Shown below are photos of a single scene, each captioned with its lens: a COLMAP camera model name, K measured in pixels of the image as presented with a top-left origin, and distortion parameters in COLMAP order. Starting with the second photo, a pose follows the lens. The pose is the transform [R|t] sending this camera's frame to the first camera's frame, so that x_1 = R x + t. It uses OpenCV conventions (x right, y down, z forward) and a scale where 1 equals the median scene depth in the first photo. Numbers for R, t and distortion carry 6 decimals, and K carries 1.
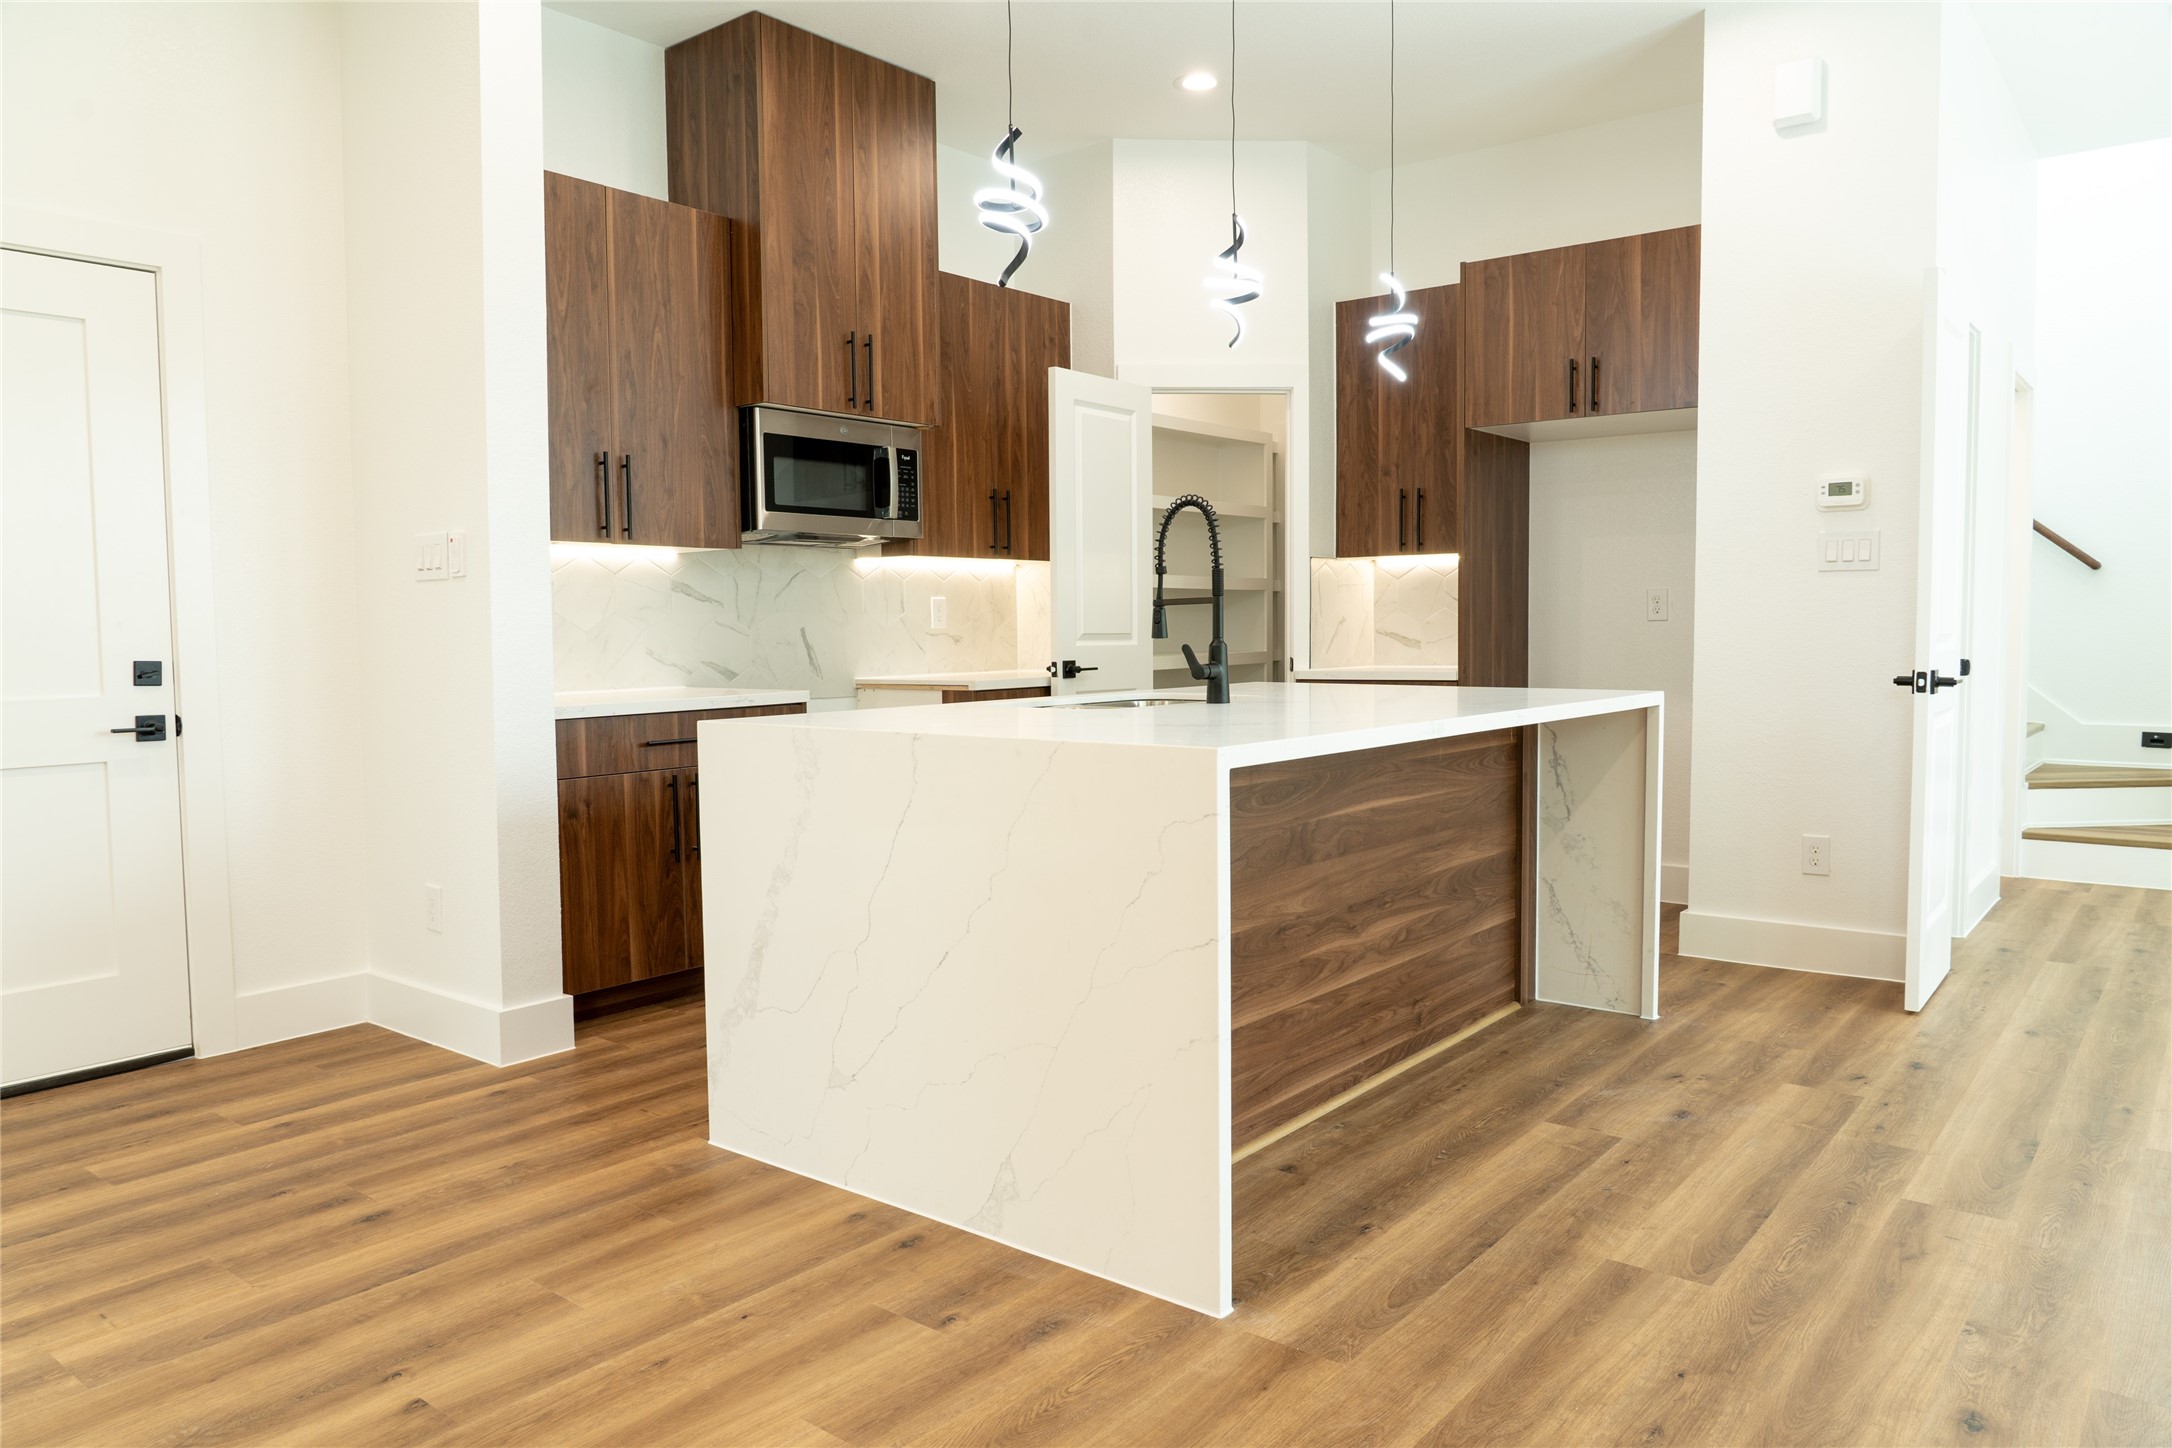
lens RADIAL K [[1460.4, 0, 1086.0], [0, 1460.4, 720.8], [0, 0, 1]] dist [-0.030734, 0.013968]
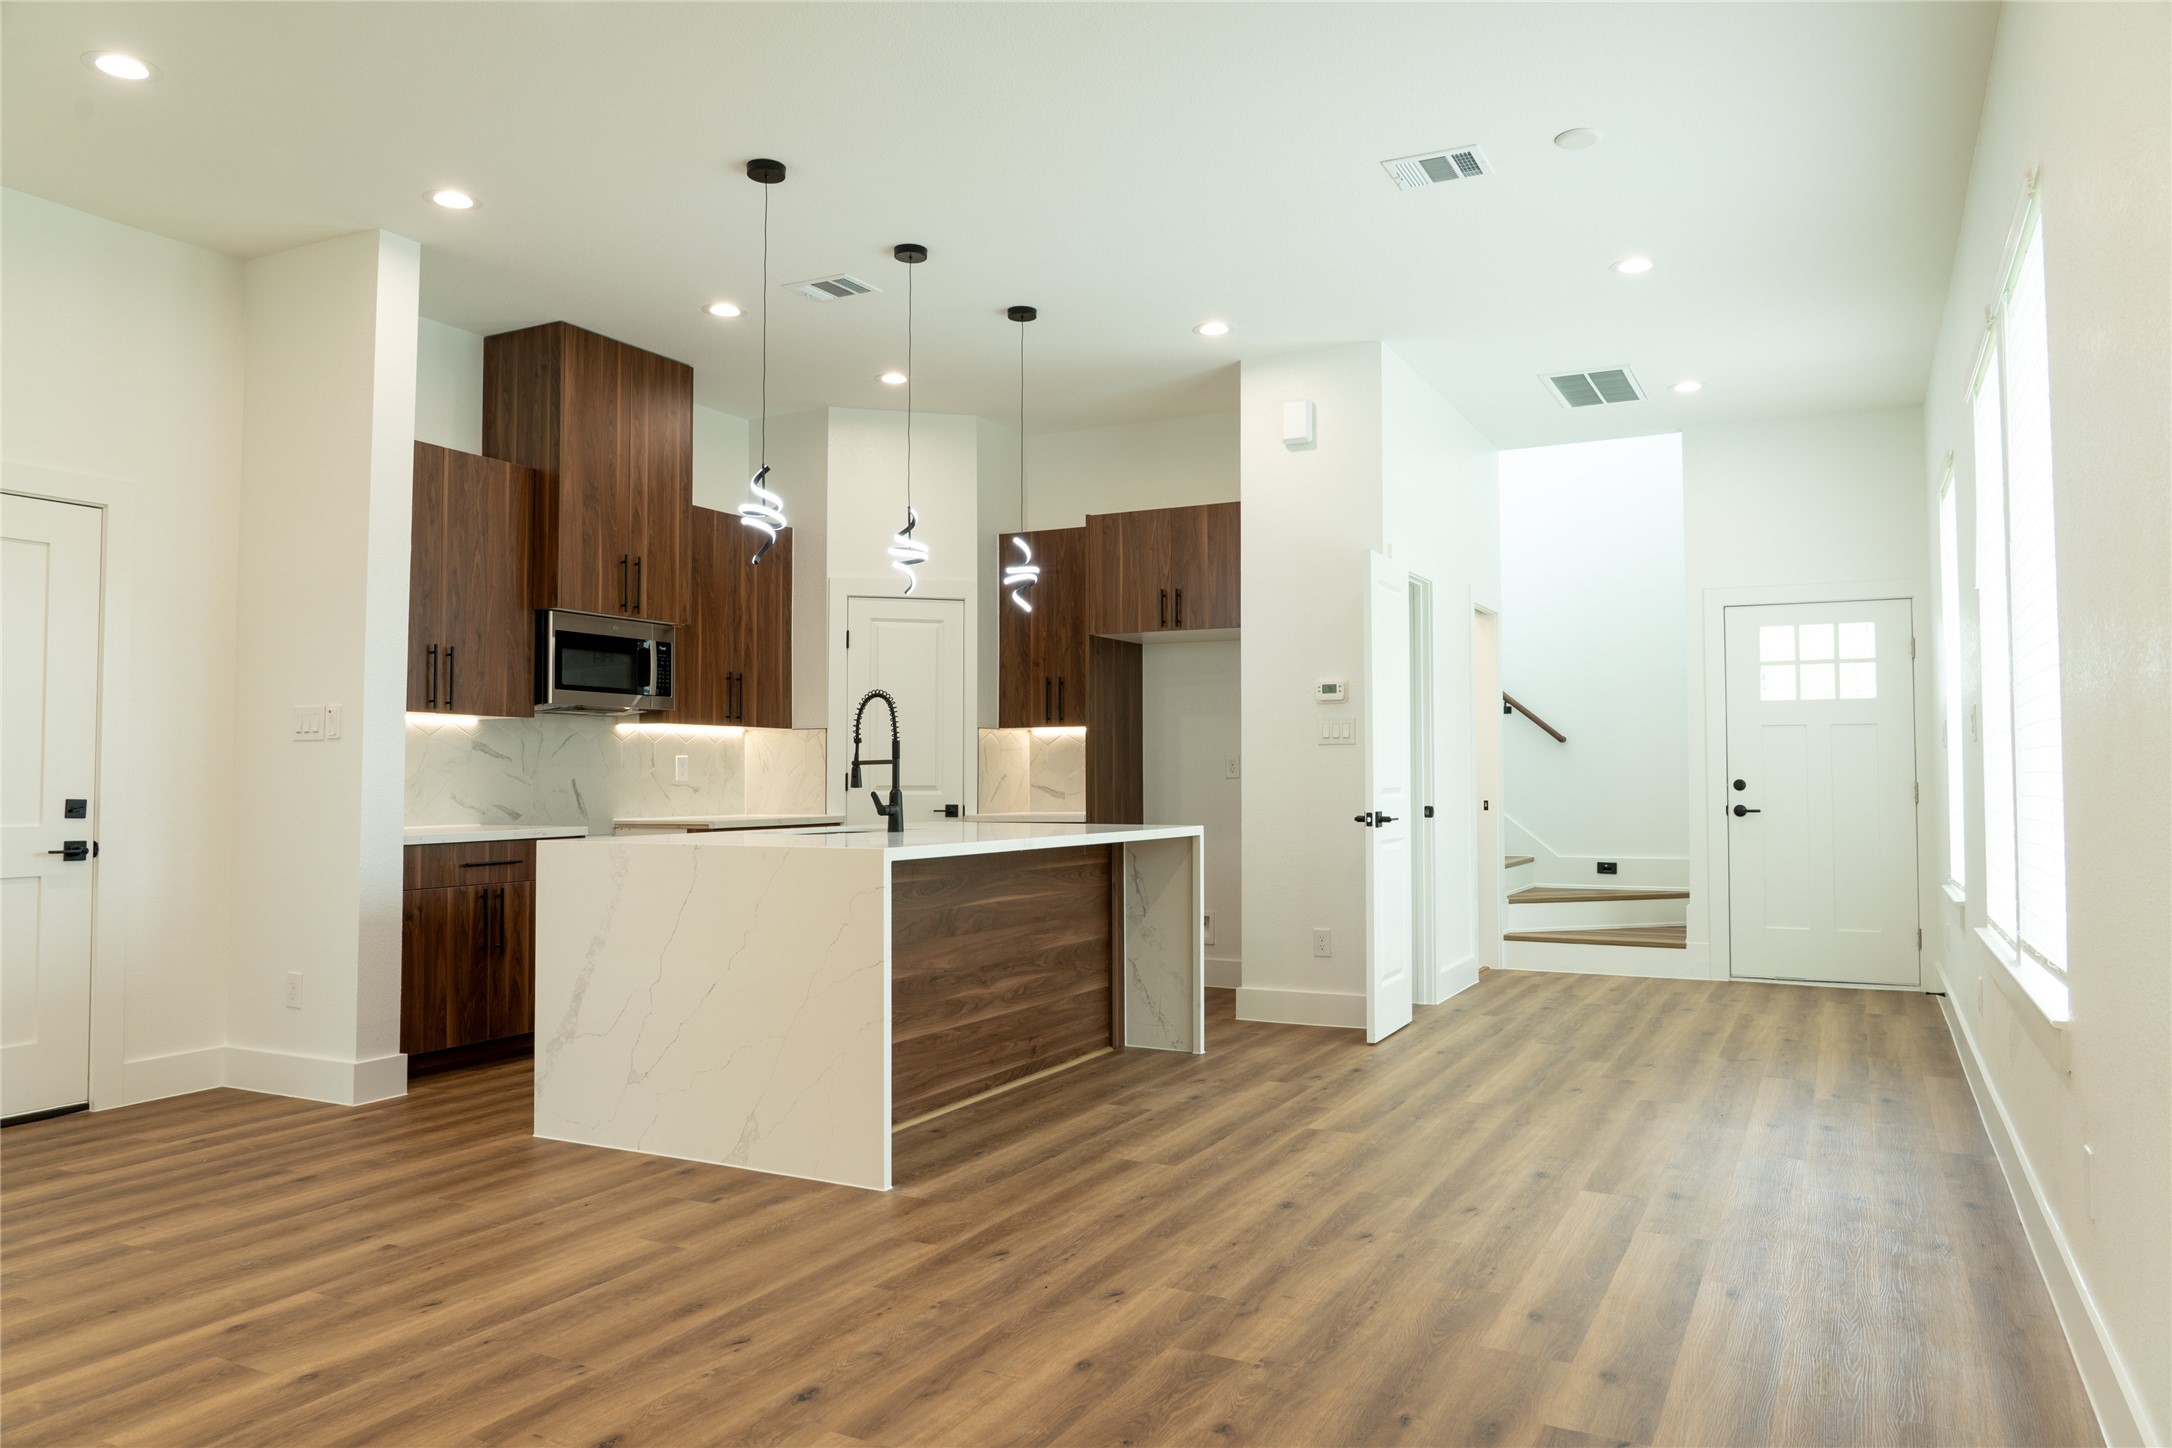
lens RADIAL K [[1460.4, 0, 1089.8], [0, 1460.4, 709.2], [0, 0, 1]] dist [-0.030734, 0.013968]
pose [[0.980109, 0.016102, 0.197808, -0.009511], [0.006751, 0.993421, -0.114319, 0.032347], [-0.198347, 0.113381, 0.973552, -0.451188]]
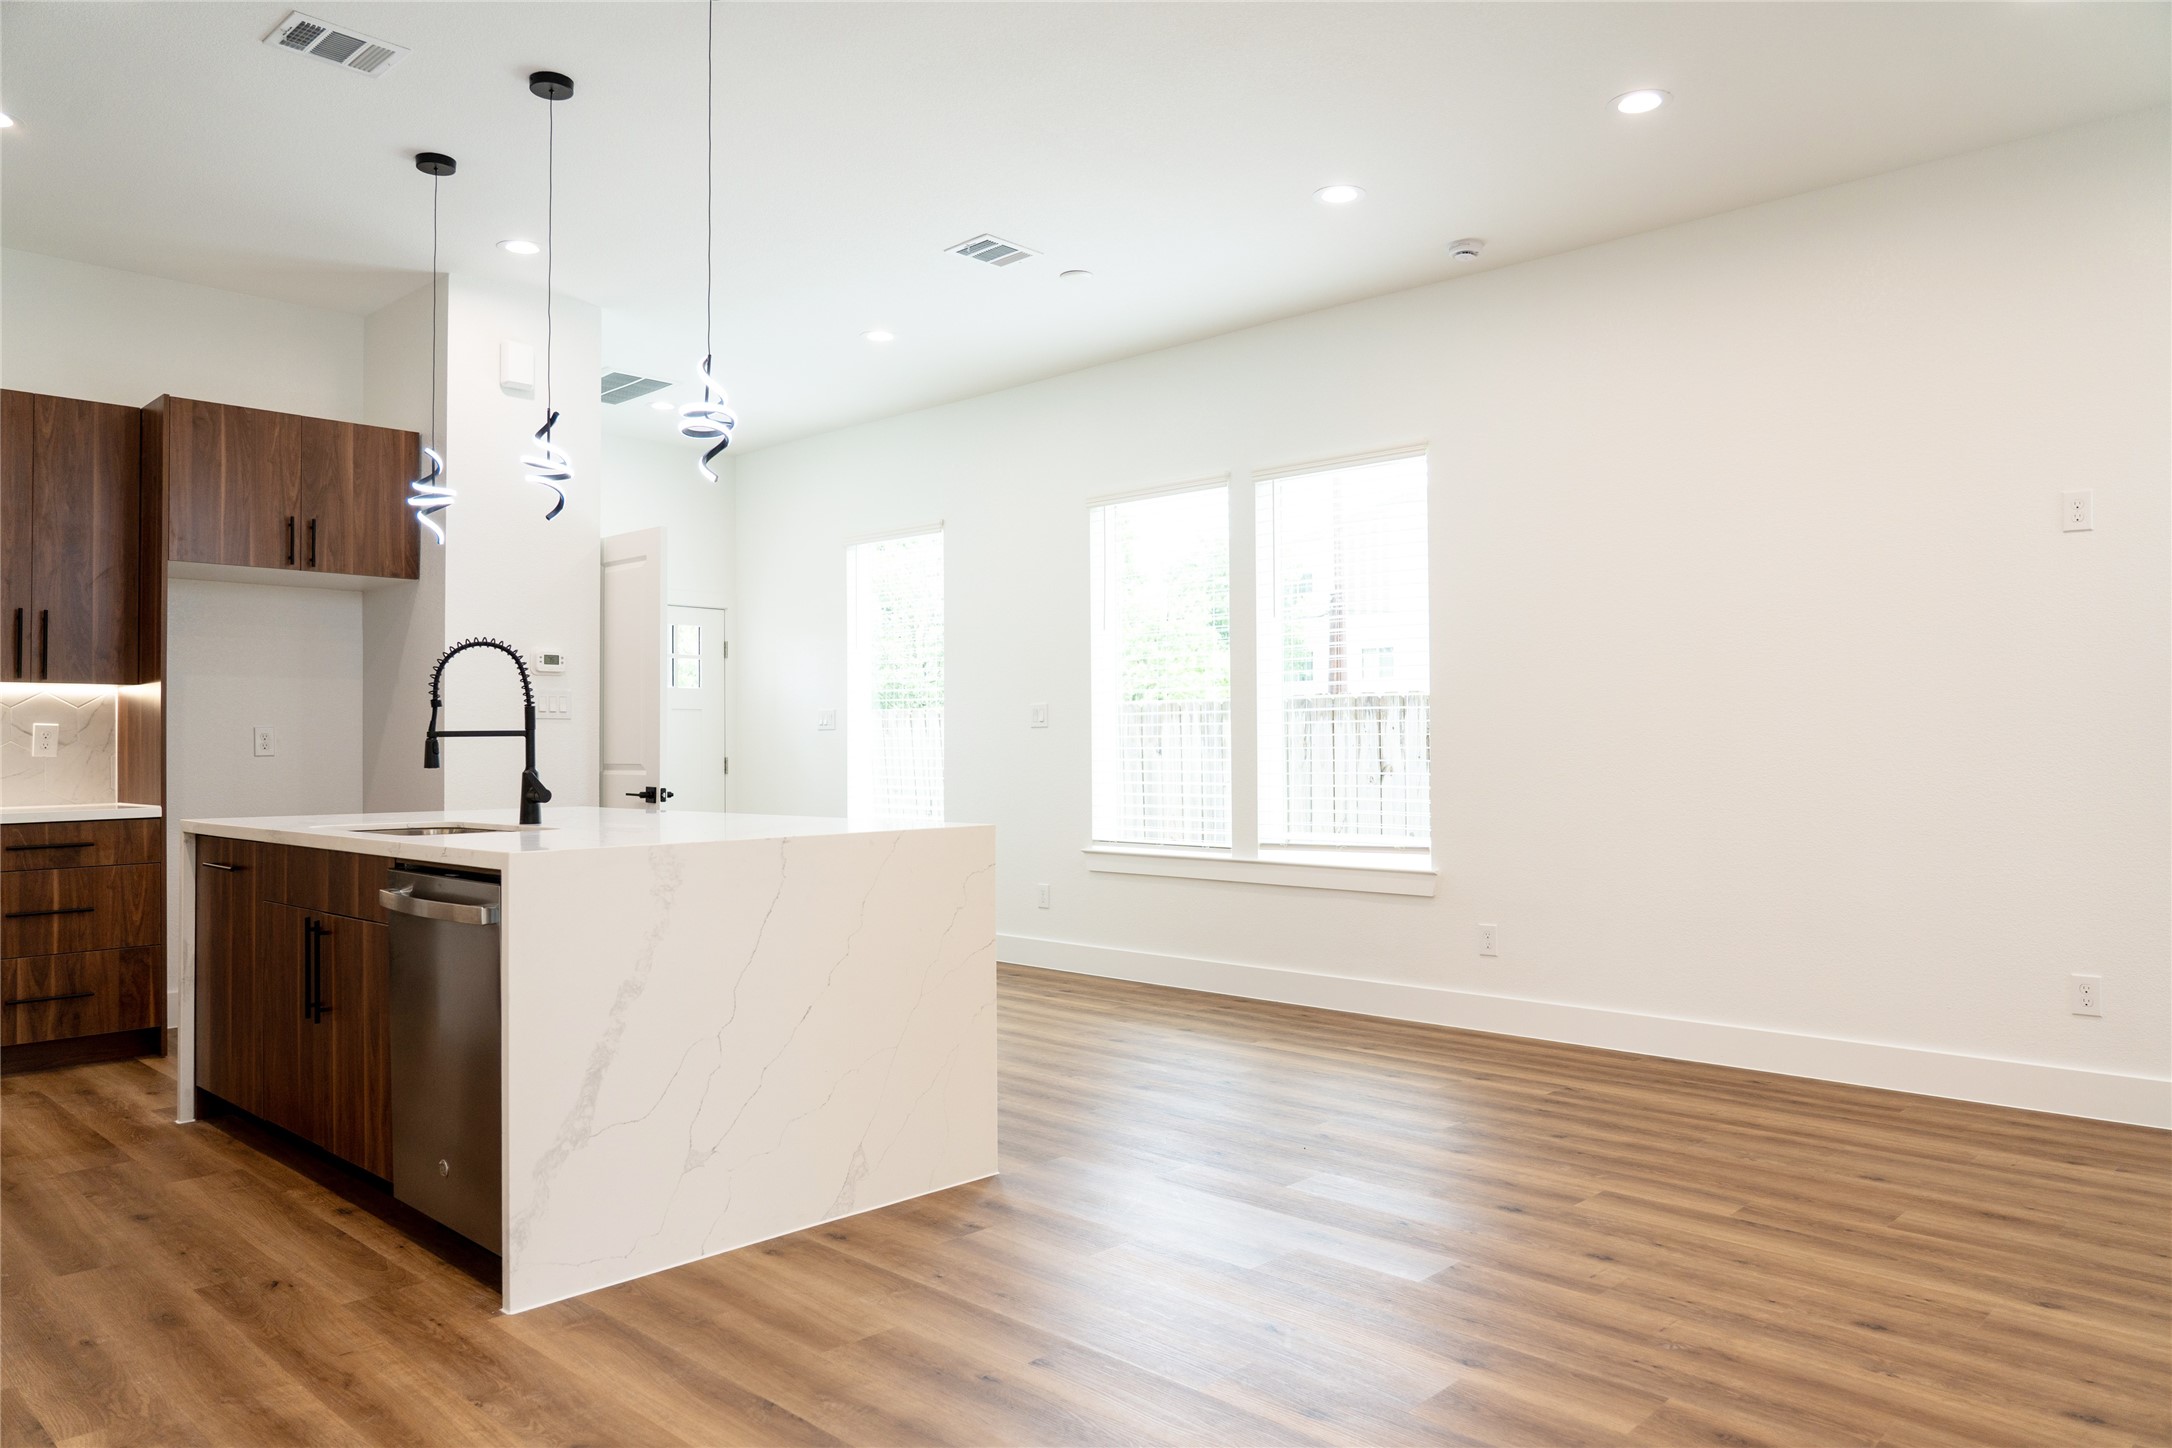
lens RADIAL K [[1460.4, 0, 1093.9], [0, 1460.4, 710.6], [0, 0, 1]] dist [-0.030734, 0.013968]
pose [[0.089523, 0.034525, 0.995386, -0.946384], [0.071892, 0.996568, -0.041032, -0.021072], [-0.993387, 0.075234, 0.086734, 0.434143]]
